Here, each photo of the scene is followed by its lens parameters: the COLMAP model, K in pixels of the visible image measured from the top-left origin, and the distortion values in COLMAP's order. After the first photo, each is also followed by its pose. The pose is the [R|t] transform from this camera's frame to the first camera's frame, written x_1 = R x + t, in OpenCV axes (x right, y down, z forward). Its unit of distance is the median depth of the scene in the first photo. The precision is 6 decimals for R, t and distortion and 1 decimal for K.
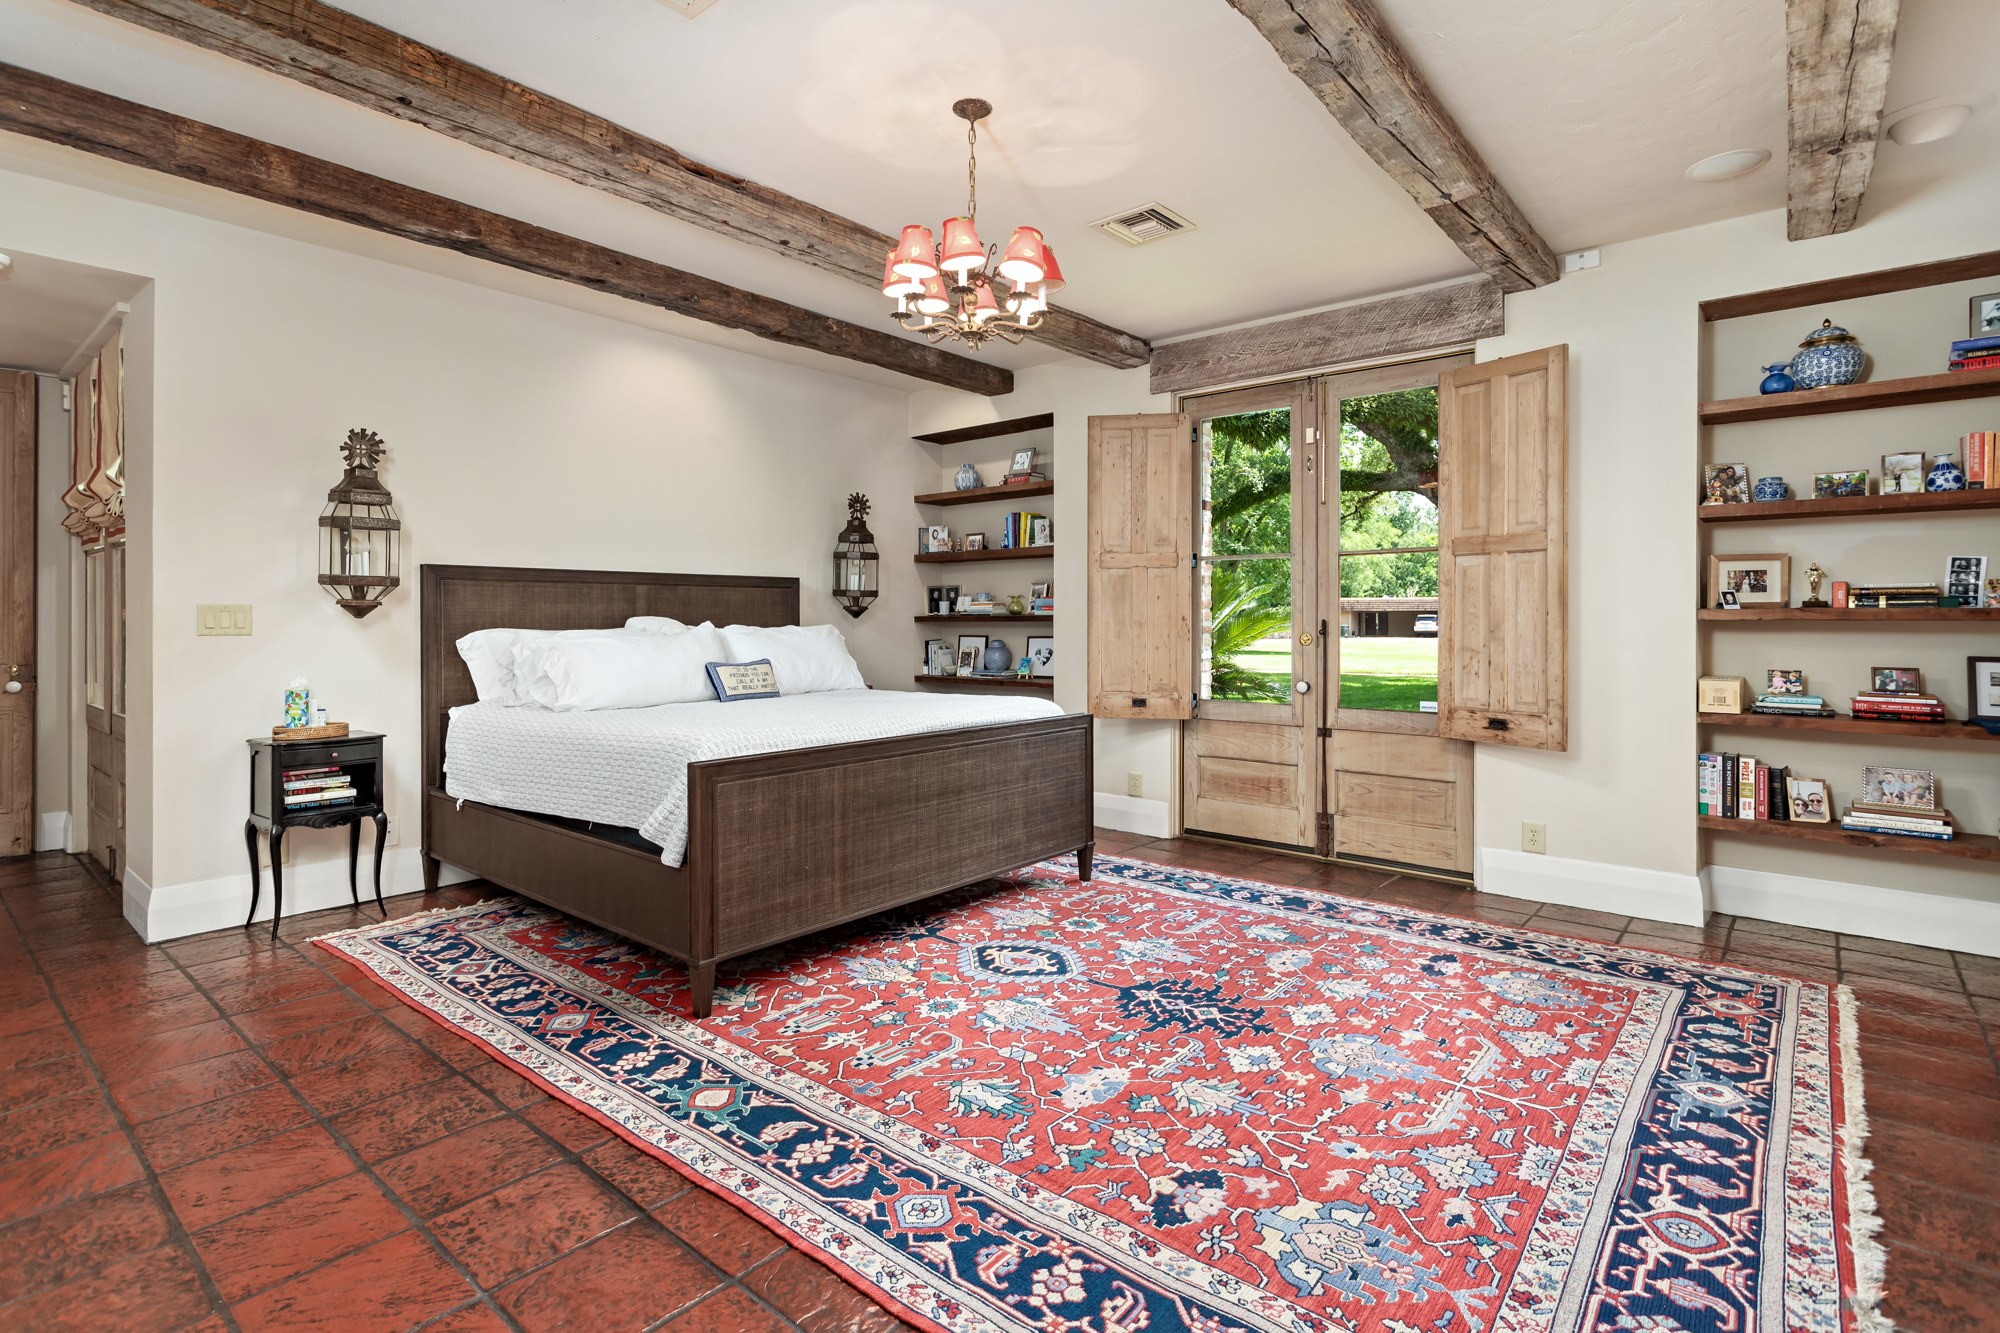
lens RADIAL K [[962.0, 0, 1003.6], [0, 962.0, 634.0], [0, 0, 1]] dist [0.001677, 0.001243]
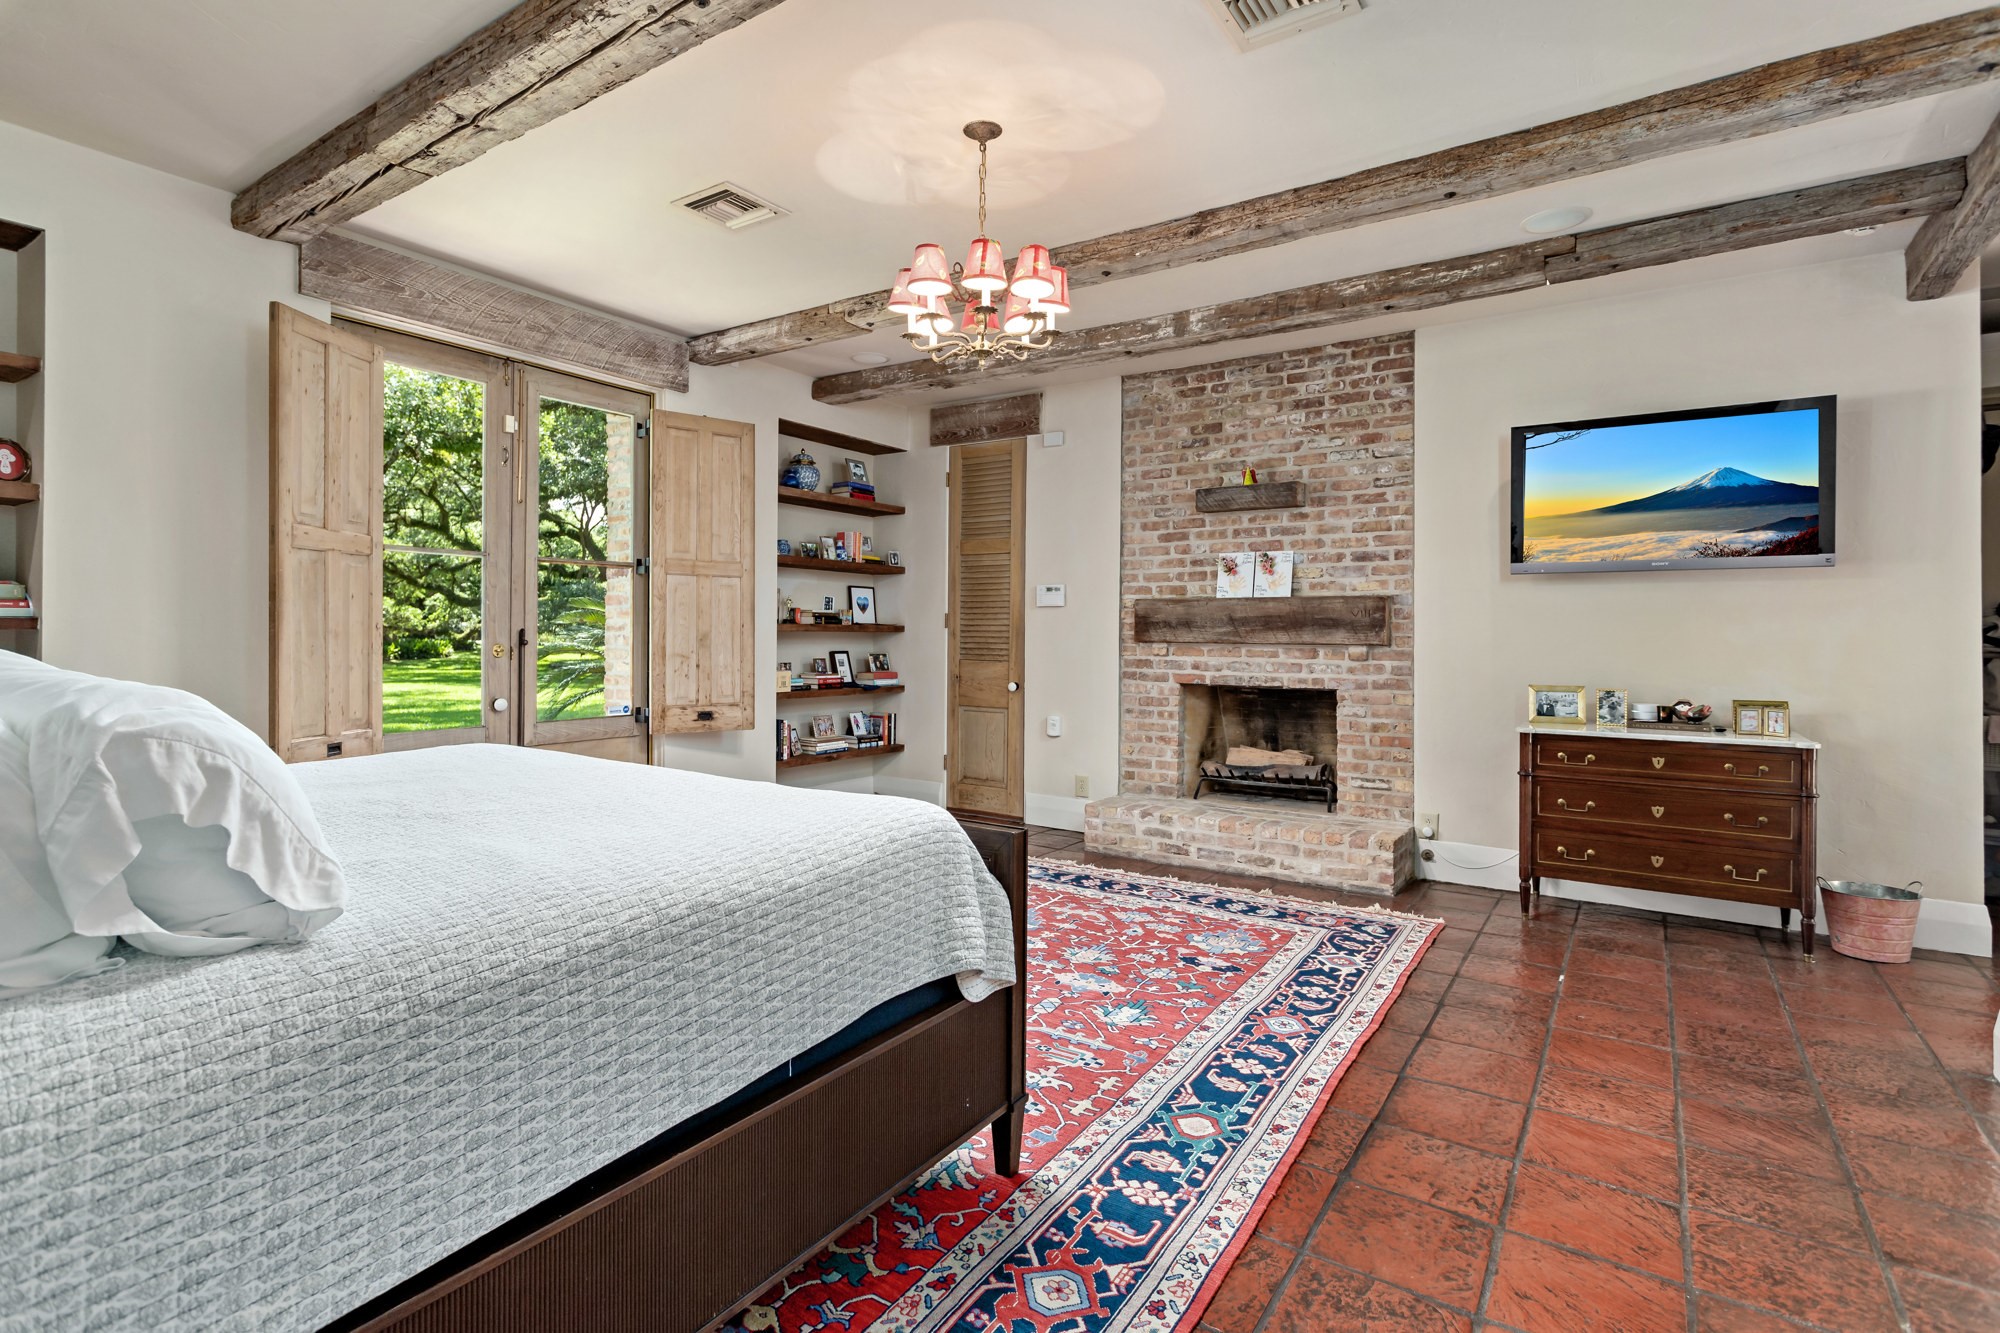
lens RADIAL K [[962.0, 0, 985.1], [0, 962.0, 624.2], [0, 0, 1]] dist [0.001677, 0.001243]
pose [[-0.098146, 0.007794, 0.995142, -1.360482], [0.005036, 0.999960, -0.007335, -0.021017], [-0.995159, 0.004292, -0.098181, 1.416580]]
